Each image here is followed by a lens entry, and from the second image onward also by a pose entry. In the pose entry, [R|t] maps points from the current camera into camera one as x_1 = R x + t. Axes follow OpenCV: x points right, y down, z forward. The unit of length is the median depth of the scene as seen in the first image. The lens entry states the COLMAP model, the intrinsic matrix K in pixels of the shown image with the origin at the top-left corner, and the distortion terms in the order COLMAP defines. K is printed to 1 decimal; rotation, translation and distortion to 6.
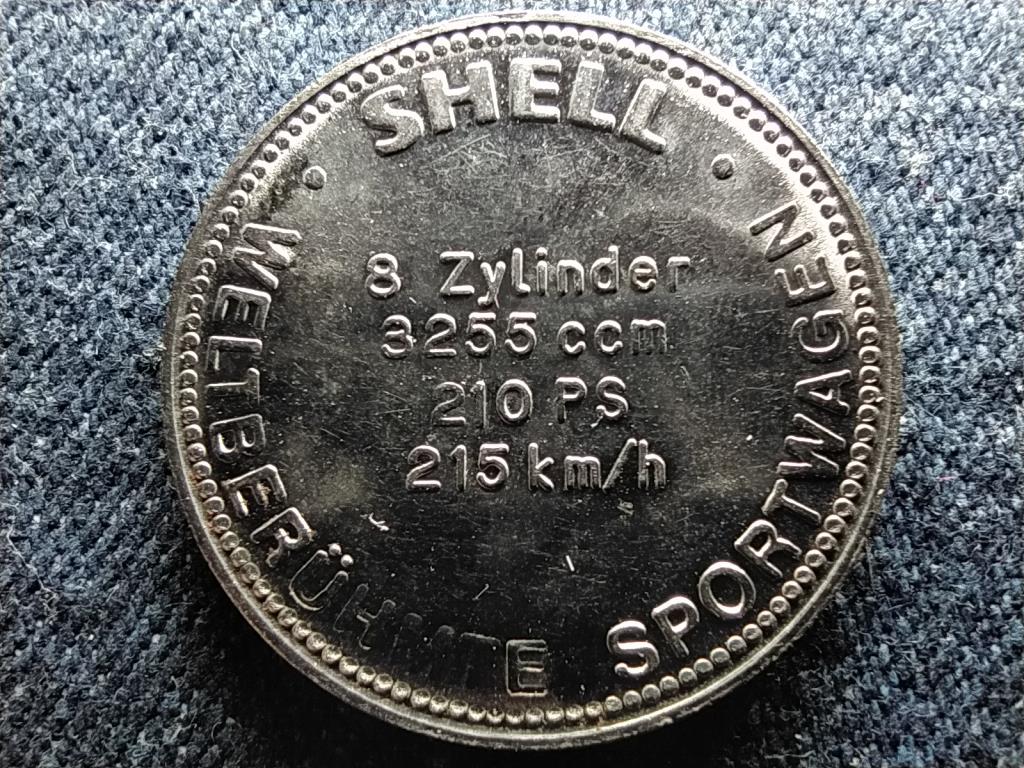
lens RADIAL K [[1002.8, 0, 537.5], [0, 1002.8, 392.0], [0, 0, 1]] dist [0.103828, -0.161554]
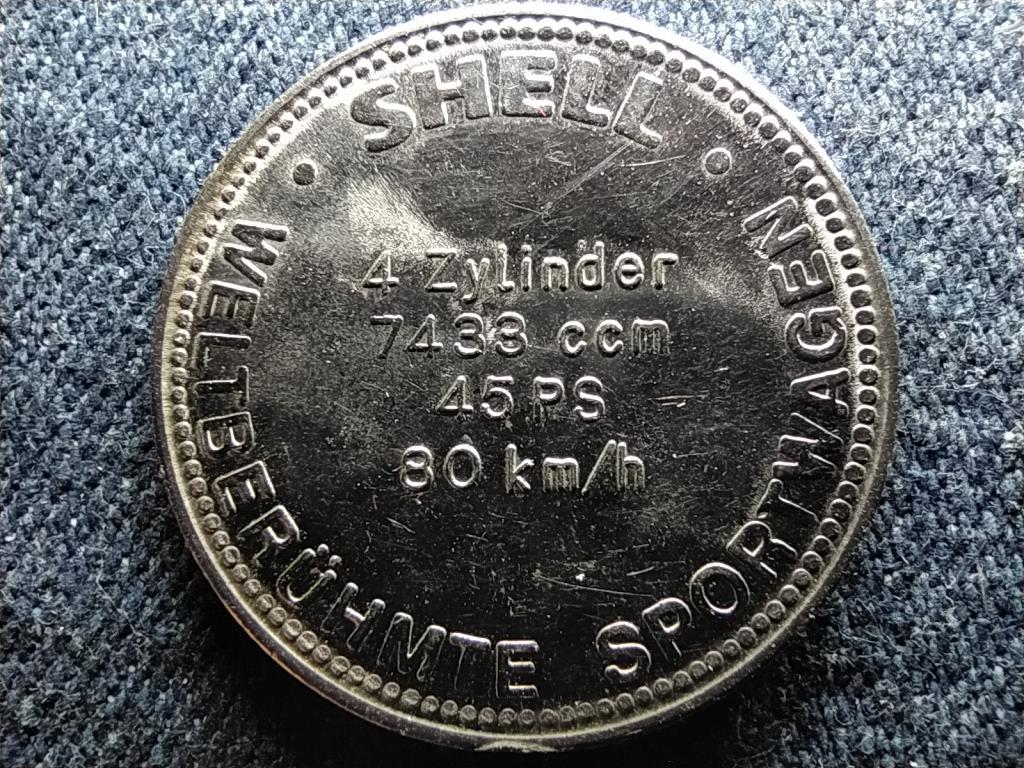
lens RADIAL K [[1002.8, 0, 518.8], [0, 1002.8, 388.4], [0, 0, 1]] dist [0.103828, -0.161554]
pose [[0.999488, -0.031282, -0.006648, -0.099920], [0.031300, 0.999507, 0.002570, -0.033923], [0.006565, -0.002777, 0.999975, 0.020217]]
